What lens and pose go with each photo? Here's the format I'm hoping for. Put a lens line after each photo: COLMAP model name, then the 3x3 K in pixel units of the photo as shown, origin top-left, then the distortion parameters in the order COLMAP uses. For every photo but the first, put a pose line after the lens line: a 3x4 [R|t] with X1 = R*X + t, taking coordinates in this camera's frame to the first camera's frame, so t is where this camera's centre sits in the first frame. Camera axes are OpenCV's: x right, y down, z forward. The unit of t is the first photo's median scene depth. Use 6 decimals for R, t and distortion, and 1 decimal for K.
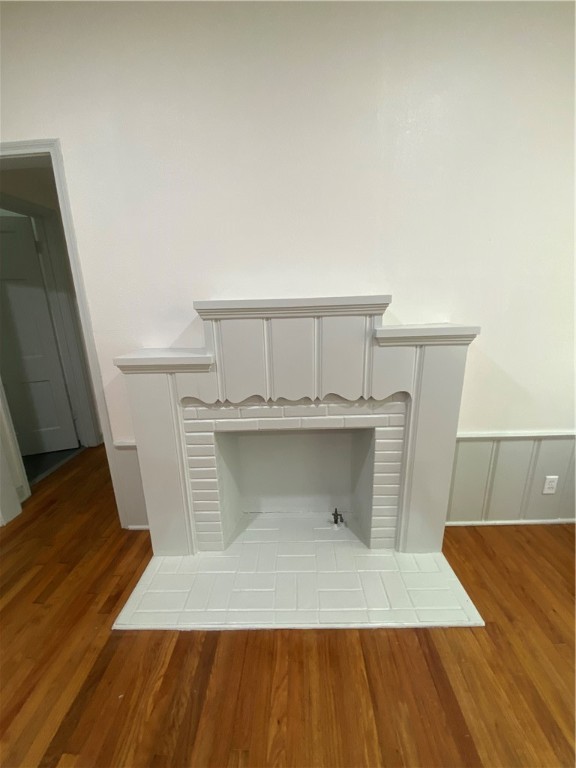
lens RADIAL K [[313.1, 0, 288.0], [0, 313.1, 384.0], [0, 0, 1]] dist [0.024979, -0.020720]
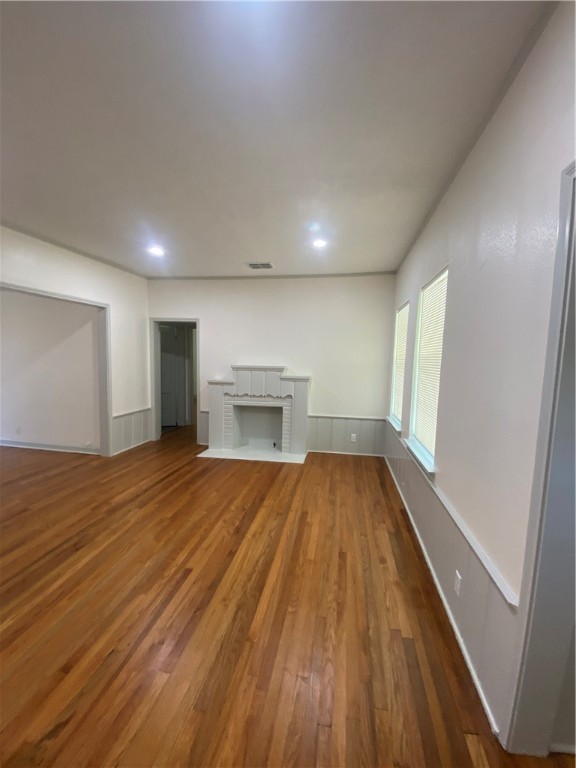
lens RADIAL K [[313.1, 0, 288.0], [0, 313.1, 384.0], [0, 0, 1]] dist [0.024979, -0.020720]
pose [[0.987130, 0.060593, -0.147999, 0.769961], [-0.085374, 0.982202, -0.167306, 0.426674], [0.135227, 0.177788, 0.974733, -2.046562]]
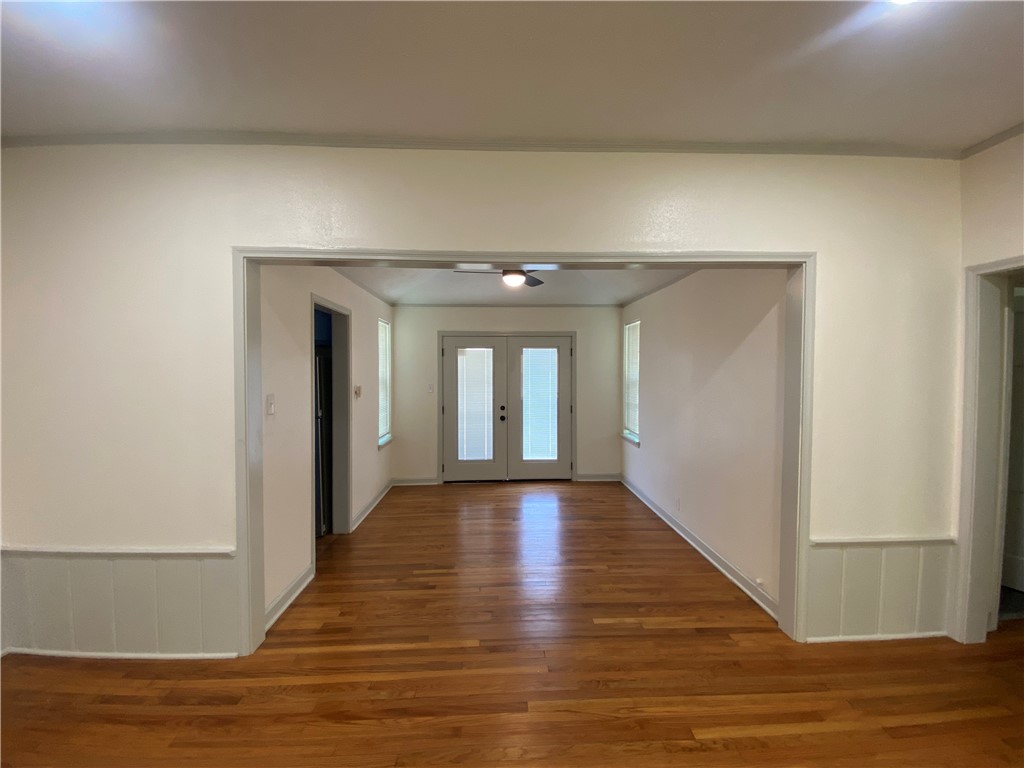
lens RADIAL K [[417.4, 0, 512.0], [0, 417.4, 384.0], [0, 0, 1]] dist [0.024979, -0.020720]
pose [[0.075005, 0.052872, -0.995780, 0.140058], [-0.261894, 0.964583, 0.031489, 0.060559], [0.962177, 0.258427, 0.086196, -0.658854]]
